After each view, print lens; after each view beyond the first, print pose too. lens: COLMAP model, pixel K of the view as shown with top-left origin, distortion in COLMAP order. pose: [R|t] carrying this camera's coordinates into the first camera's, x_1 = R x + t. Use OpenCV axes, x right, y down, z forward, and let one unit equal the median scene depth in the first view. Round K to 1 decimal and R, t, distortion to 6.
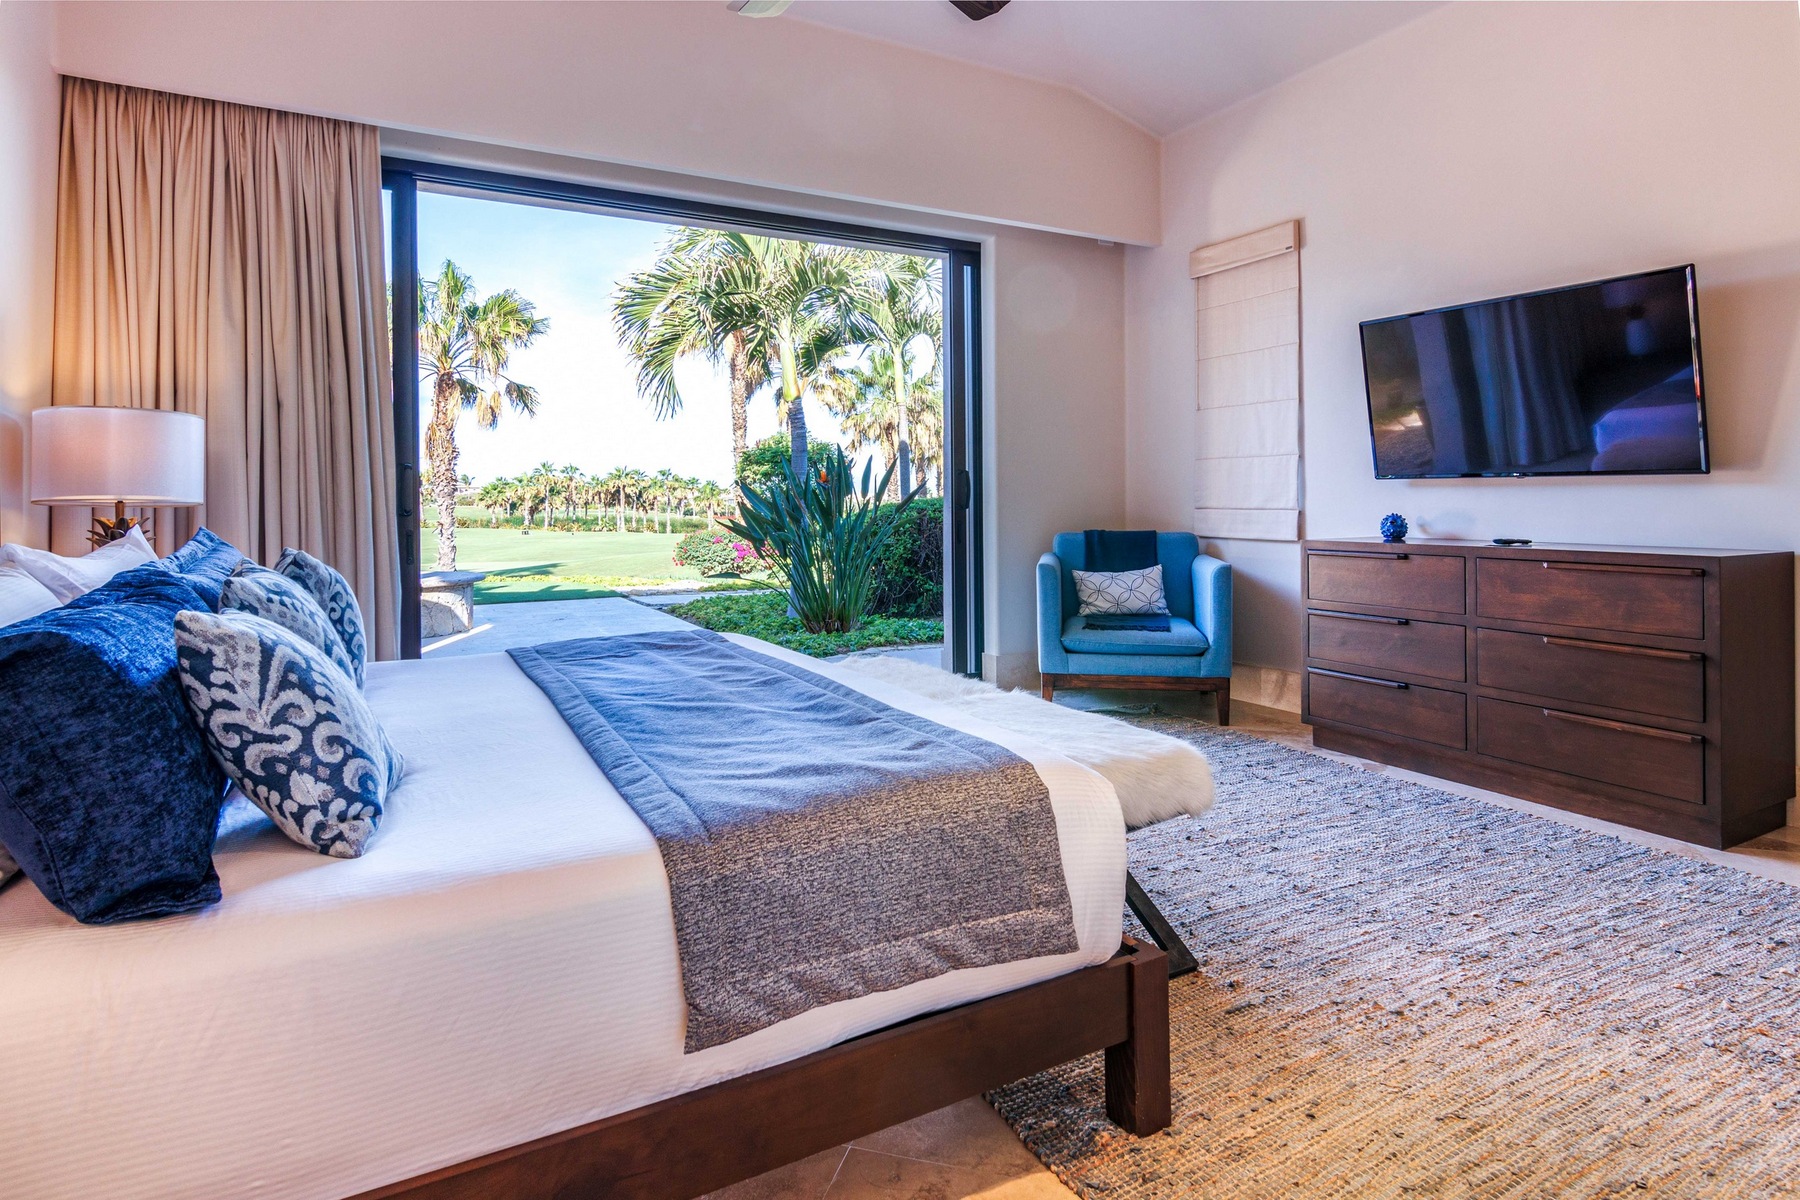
lens RADIAL K [[975.2, 0, 883.2], [0, 975.2, 520.2], [0, 0, 1]] dist [-0.008714, -0.000646]
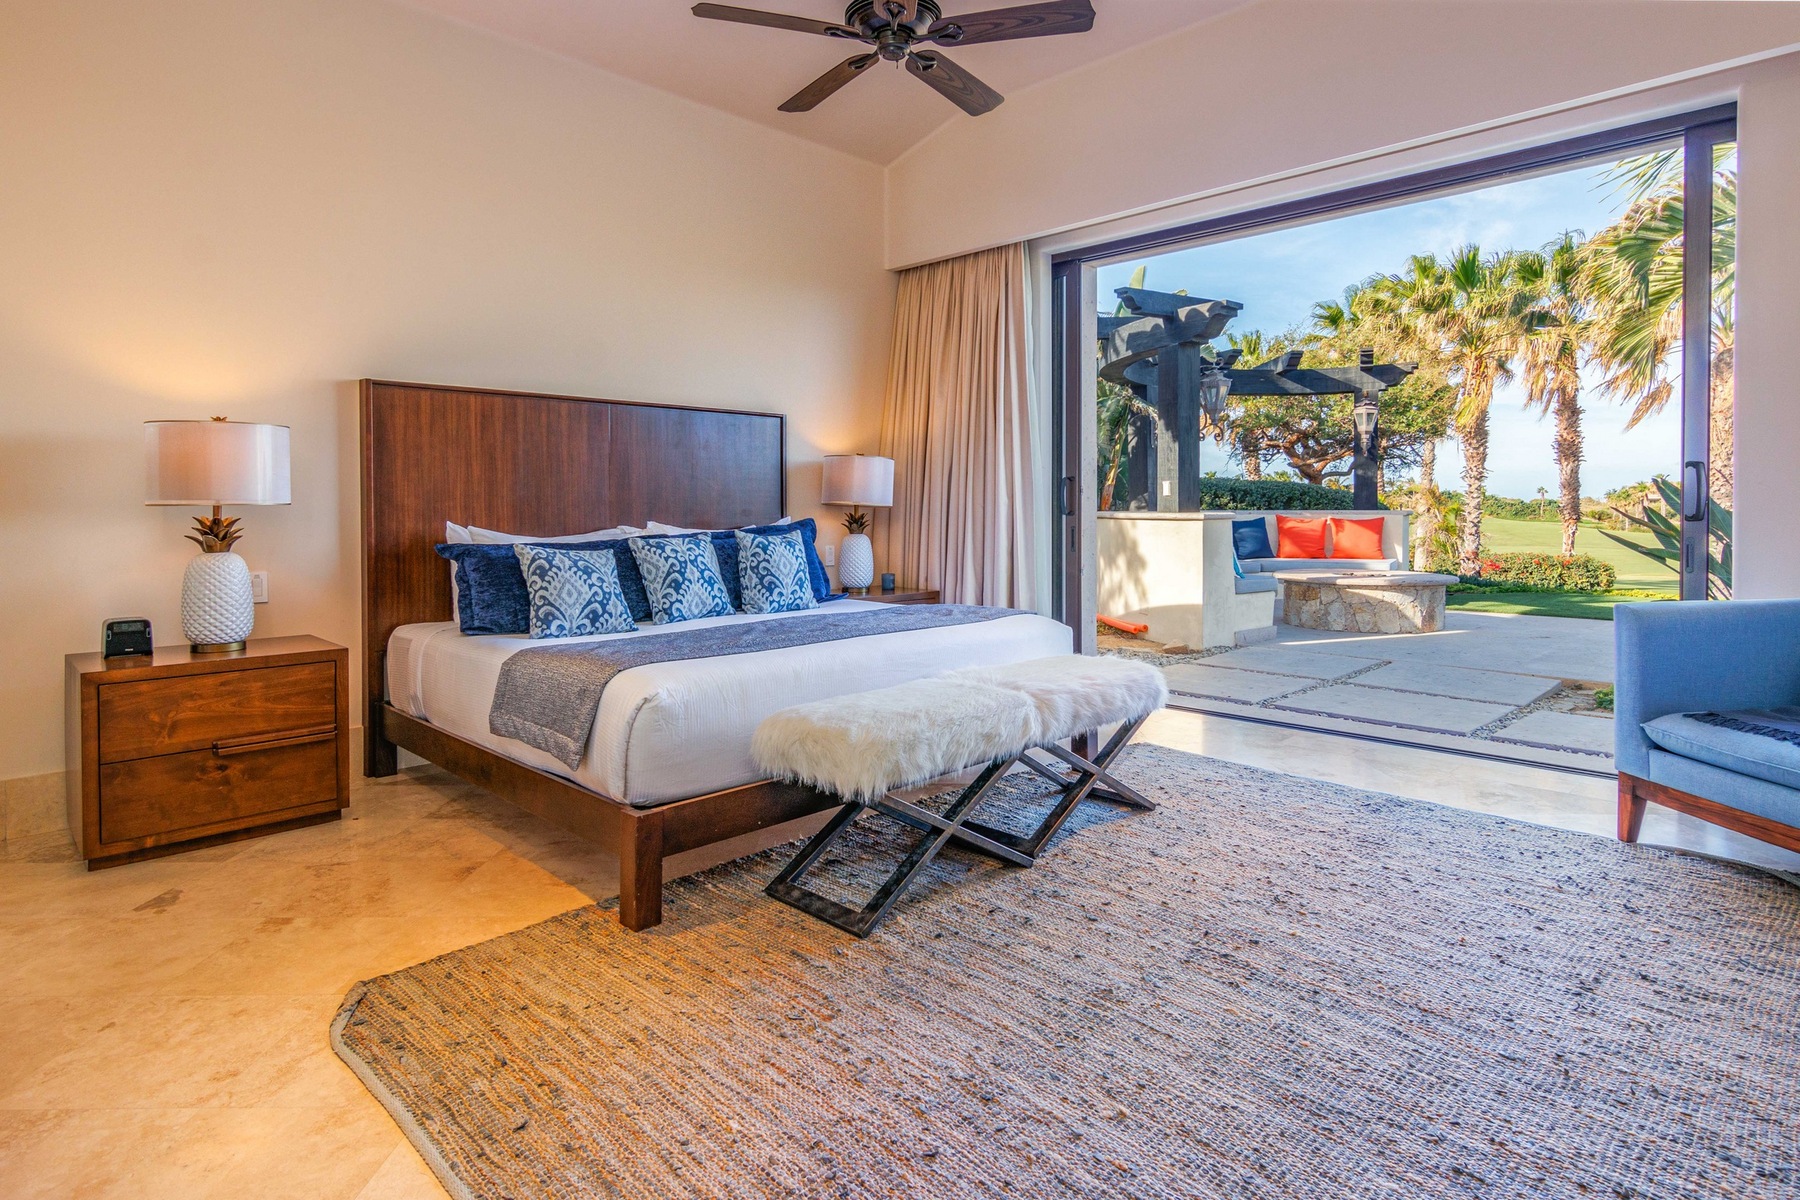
lens RADIAL K [[975.2, 0, 883.2], [0, 975.2, 520.2], [0, 0, 1]] dist [-0.008714, -0.000646]
pose [[0.269563, 0.018002, -0.962814, 1.204397], [-0.018002, 0.999745, 0.013652, -0.018692], [0.962814, 0.013653, 0.269818, 0.636474]]
